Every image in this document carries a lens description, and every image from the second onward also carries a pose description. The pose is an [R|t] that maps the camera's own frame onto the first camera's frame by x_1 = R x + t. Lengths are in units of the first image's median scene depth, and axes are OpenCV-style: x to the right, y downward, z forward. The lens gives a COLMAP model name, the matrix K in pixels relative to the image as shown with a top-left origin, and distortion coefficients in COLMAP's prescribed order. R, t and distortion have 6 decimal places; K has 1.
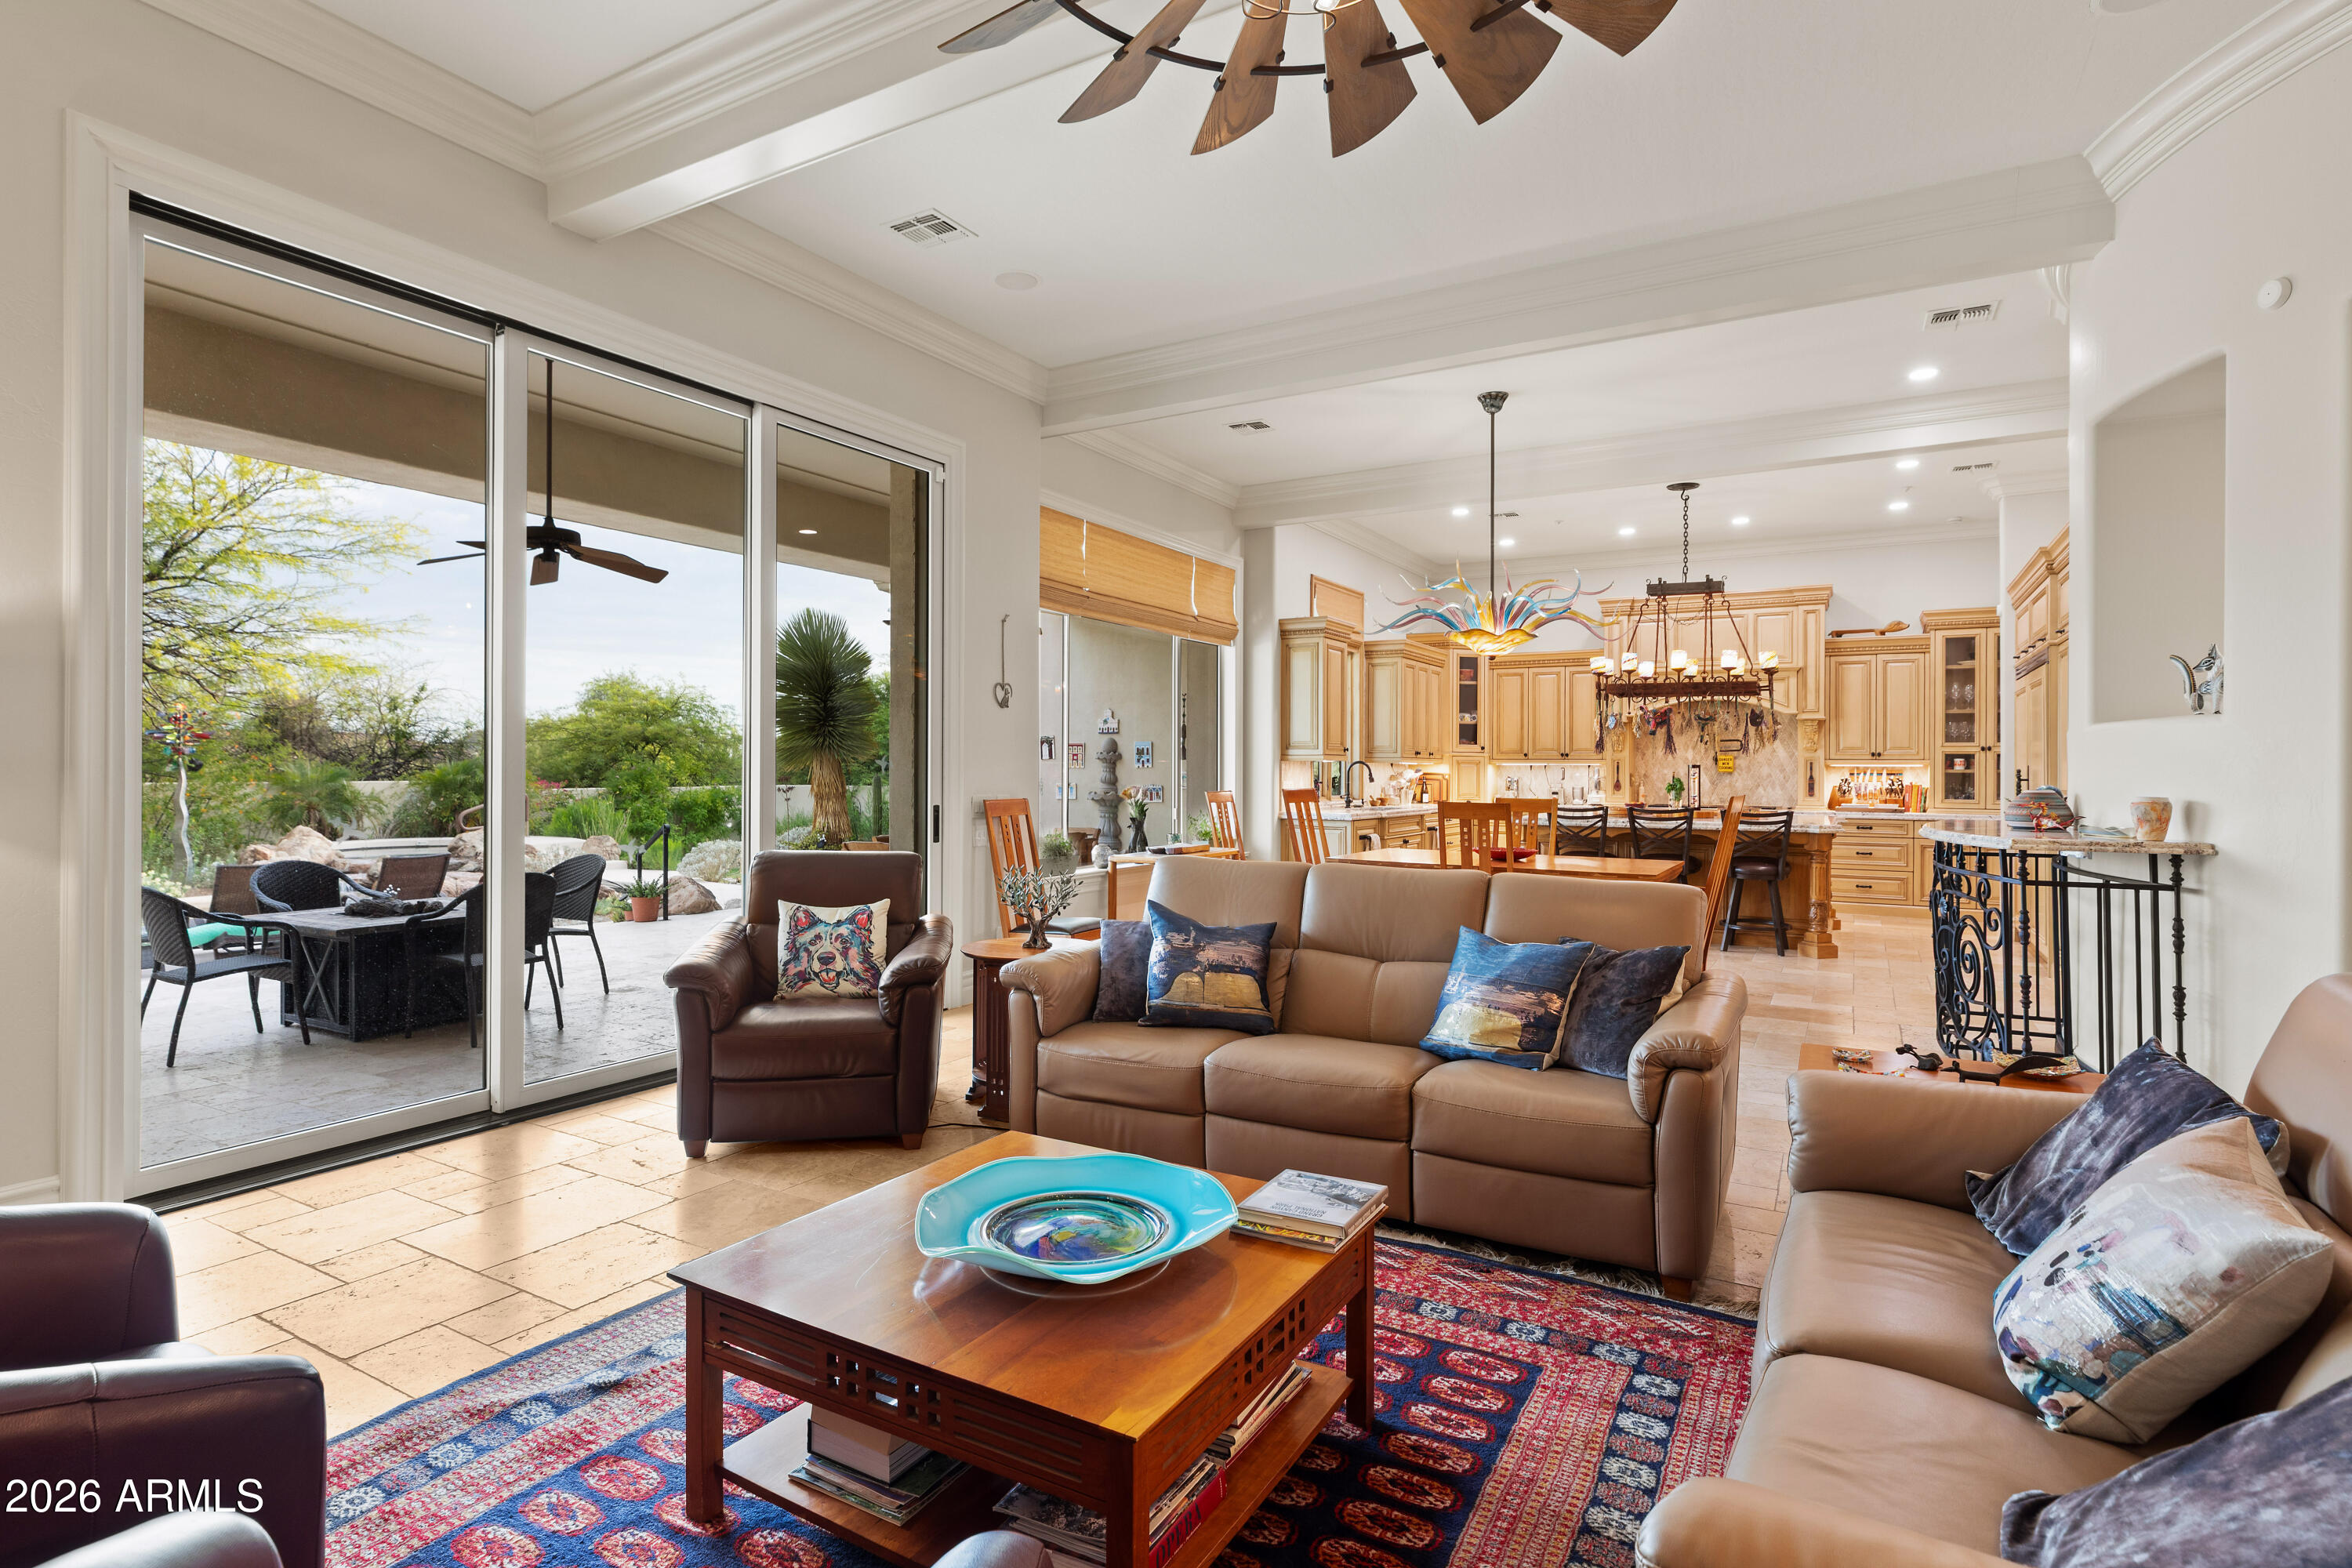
lens RADIAL K [[1119.5, 0, 1176.1], [0, 1119.5, 775.8], [0, 0, 1]] dist [-0.016598, 0.000146]
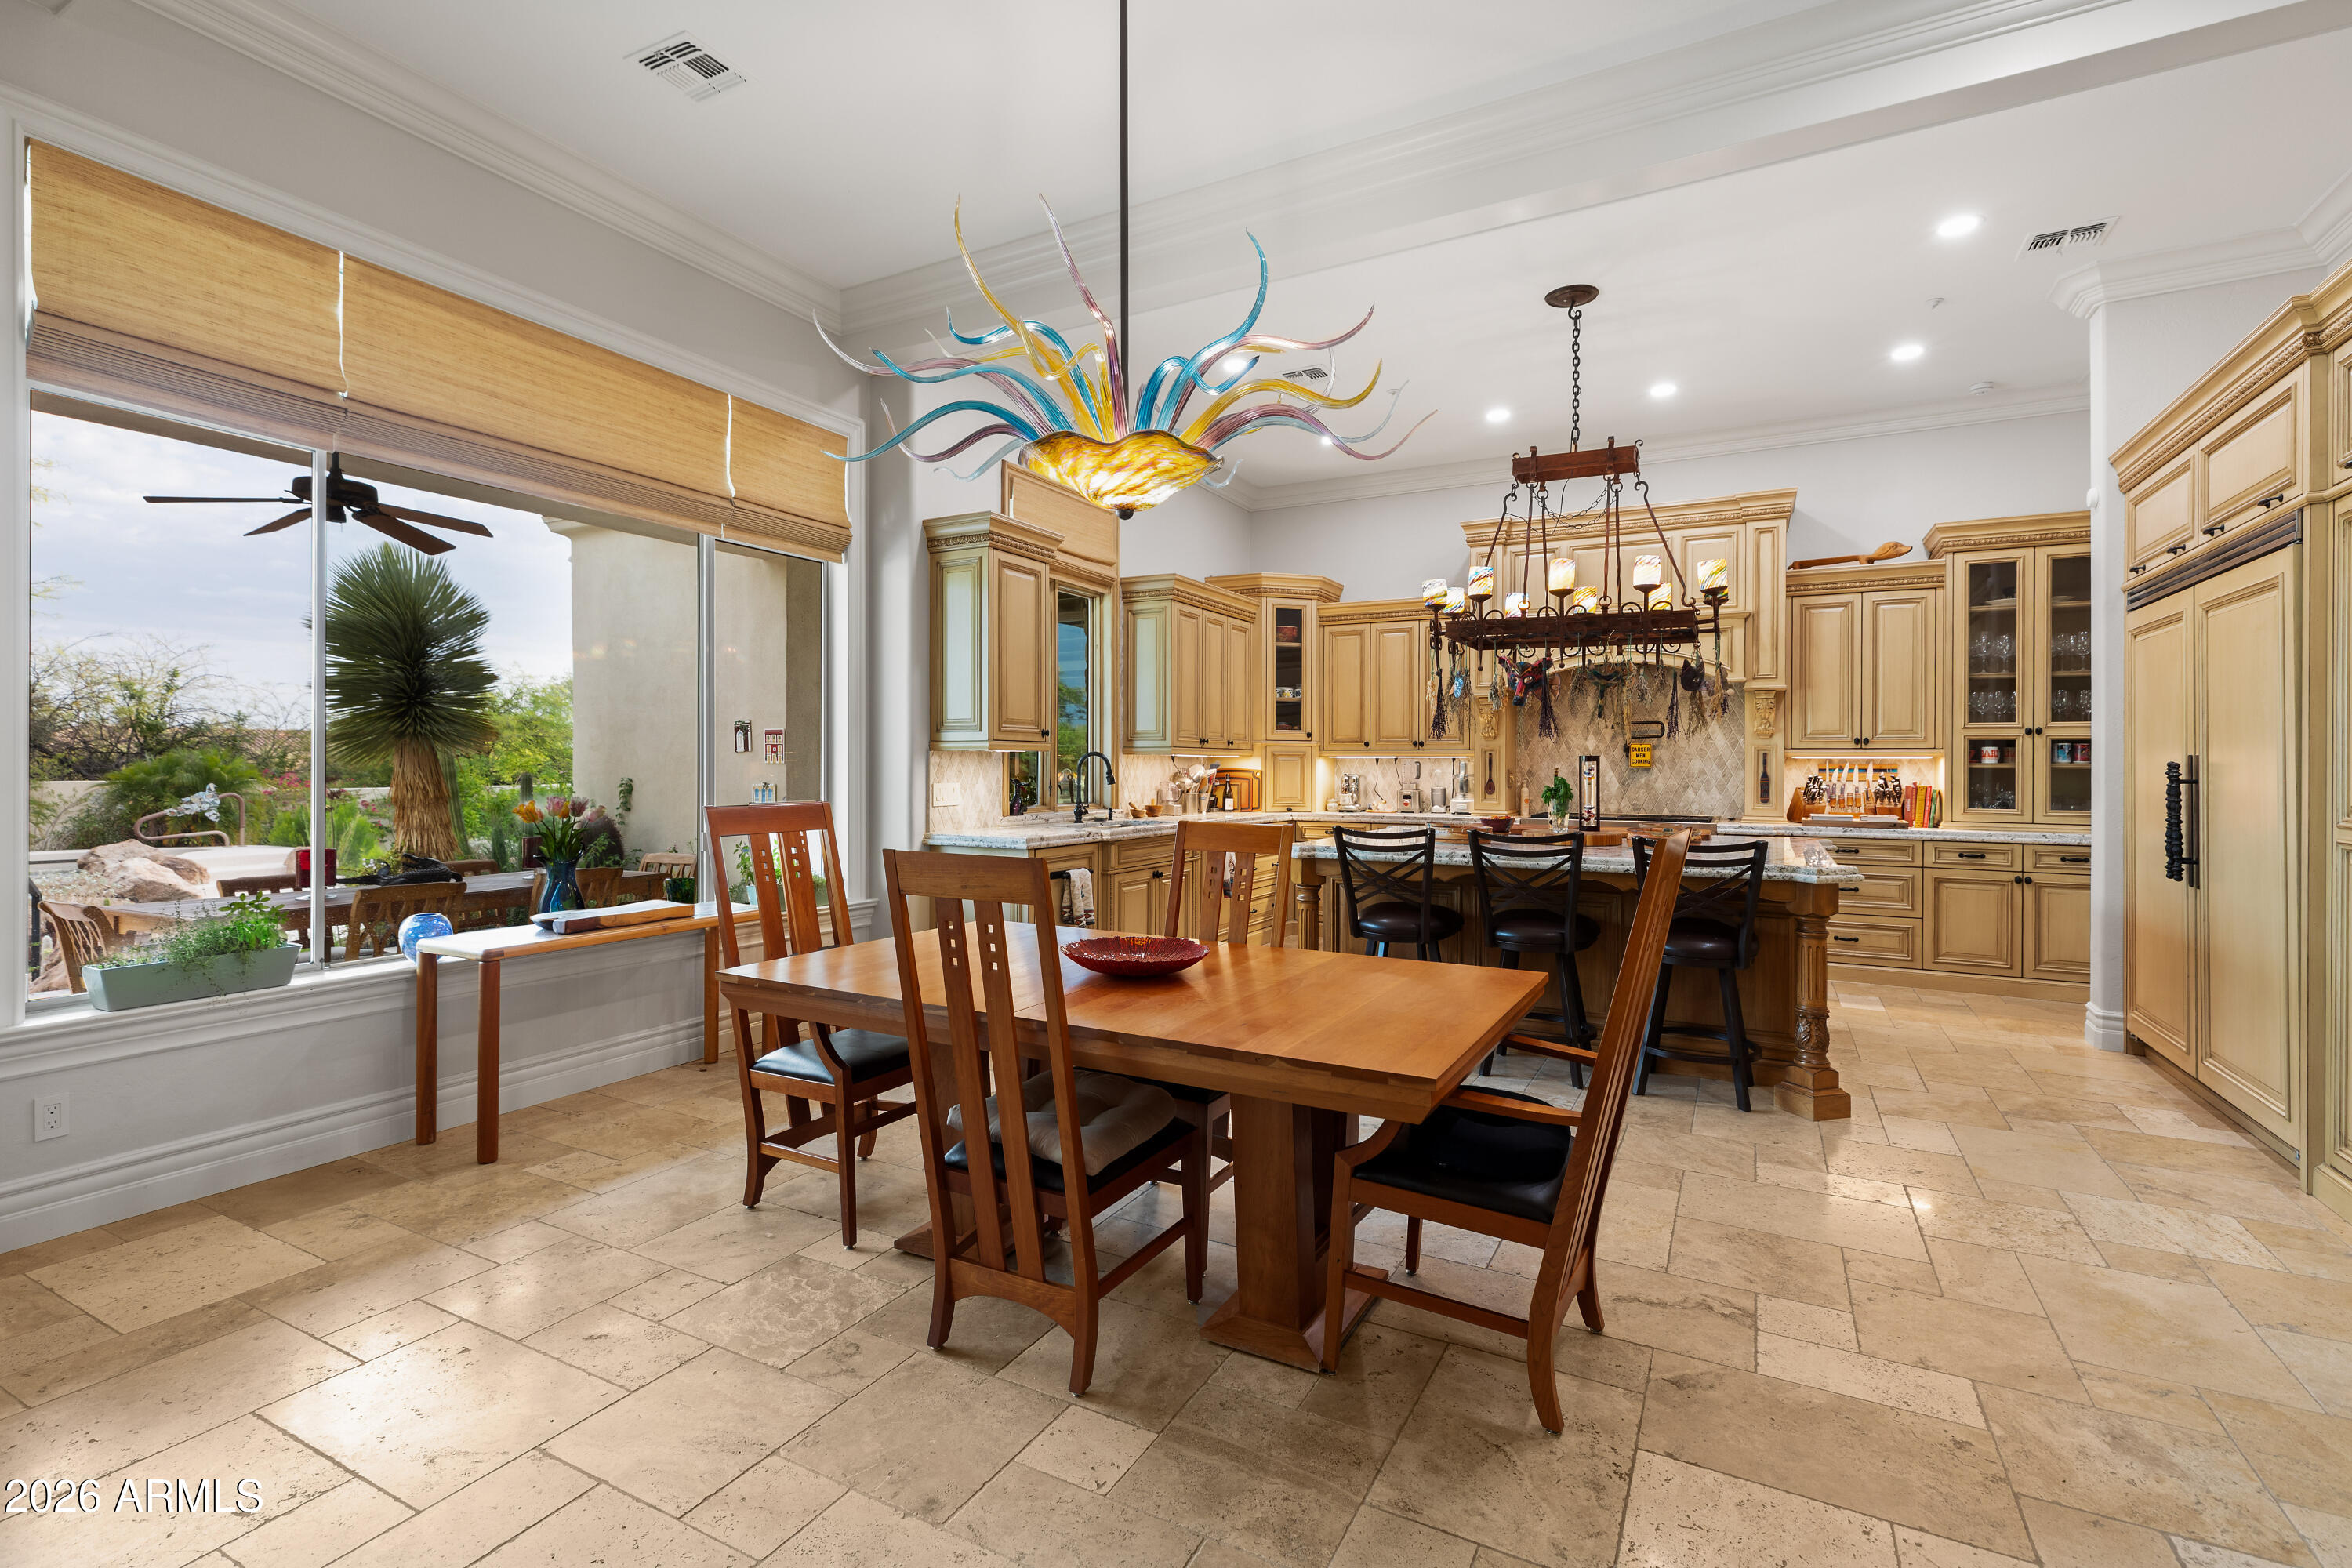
lens RADIAL K [[1047.2, 0, 1174.9], [0, 1047.2, 774.7], [0, 0, 1]] dist [0.001153, -0.000101]
pose [[0.999214, -0.001909, 0.039601, 0.192992], [0.001791, 0.999994, 0.003013, -0.001417], [-0.039607, -0.002940, 0.999211, 0.391919]]
